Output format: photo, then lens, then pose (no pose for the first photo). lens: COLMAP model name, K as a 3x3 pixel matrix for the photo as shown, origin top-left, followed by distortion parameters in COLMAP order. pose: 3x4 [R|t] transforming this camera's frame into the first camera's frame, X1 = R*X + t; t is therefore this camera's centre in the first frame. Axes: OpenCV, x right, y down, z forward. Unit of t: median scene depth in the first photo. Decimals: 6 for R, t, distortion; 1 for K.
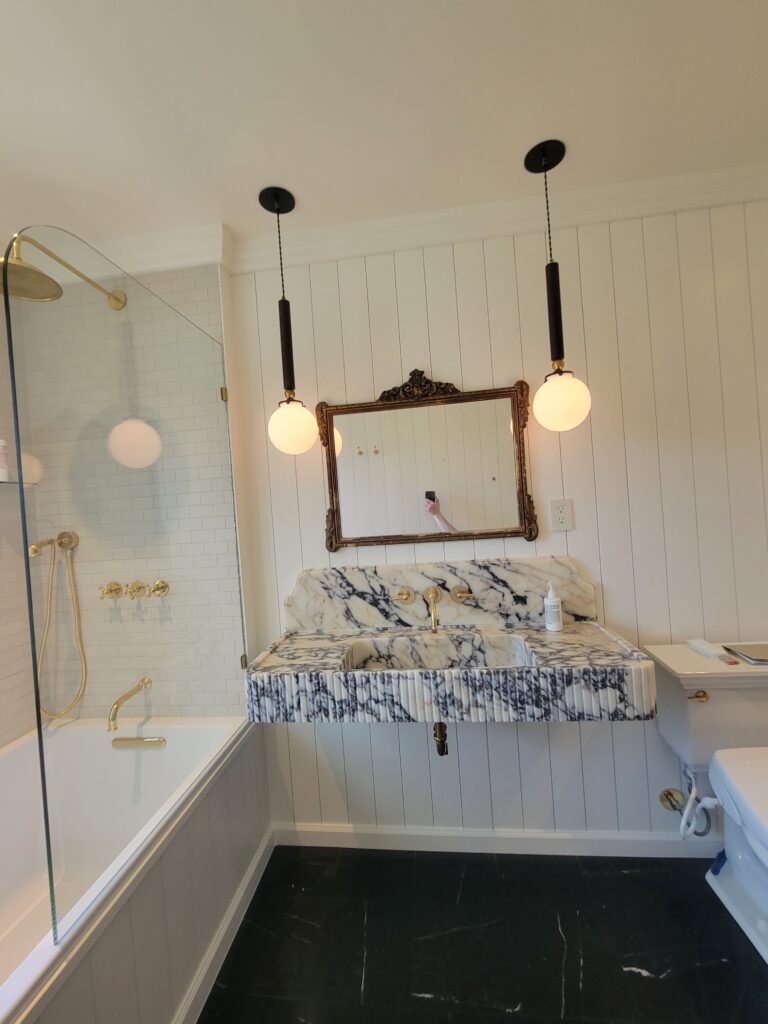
lens RADIAL K [[417.3, 0, 383.2], [0, 417.3, 510.4], [0, 0, 1]] dist [0.001862, -0.001414]
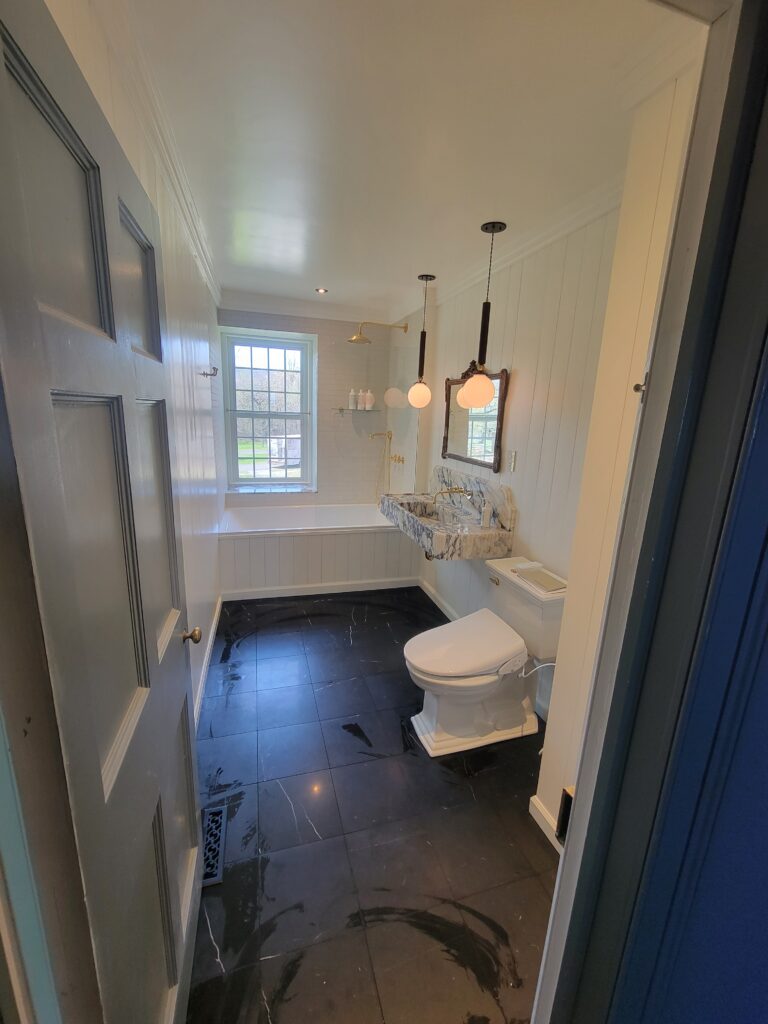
lens RADIAL K [[417.3, 0, 391.0], [0, 417.3, 505.5], [0, 0, 1]] dist [0.001862, -0.001414]
pose [[0.390272, 0.278980, -0.877416, 1.613103], [-0.087697, 0.959919, 0.266205, -0.193664], [0.916514, -0.026946, 0.399095, -0.001722]]
